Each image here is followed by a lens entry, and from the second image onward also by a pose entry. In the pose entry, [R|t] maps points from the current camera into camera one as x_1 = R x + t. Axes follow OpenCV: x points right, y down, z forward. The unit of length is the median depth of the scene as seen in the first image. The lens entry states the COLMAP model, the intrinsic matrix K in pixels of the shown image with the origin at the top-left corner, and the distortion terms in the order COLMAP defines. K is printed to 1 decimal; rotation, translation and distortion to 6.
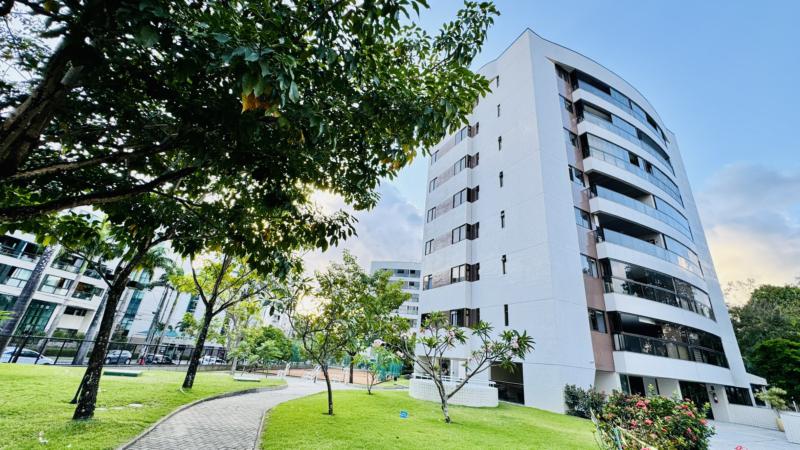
lens RADIAL K [[324.9, 0, 400.0], [0, 324.9, 225.0], [0, 0, 1]] dist [-0.000182, -0.000142]
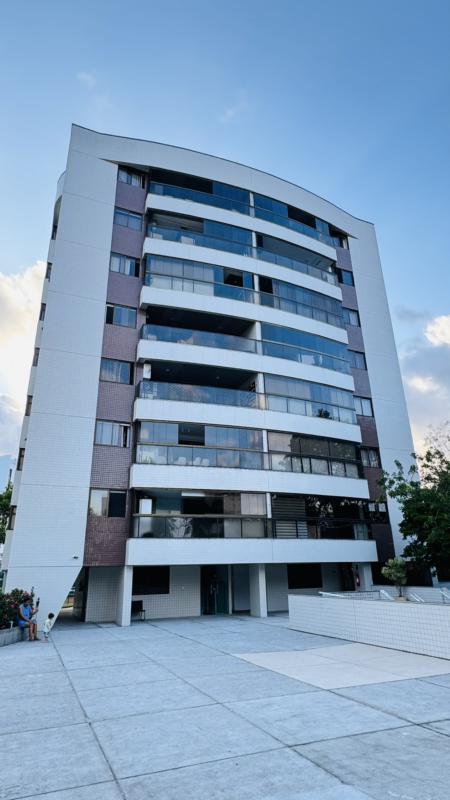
lens RADIAL K [[454.5, 0, 225.0], [0, 454.5, 400.0], [0, 0, 1]] dist [-0.000818, -0.000440]
pose [[0.990752, -0.132750, -0.028061, 0.806869], [0.133470, 0.990724, 0.025550, 0.051652], [0.024409, -0.029059, 0.999280, -0.059318]]
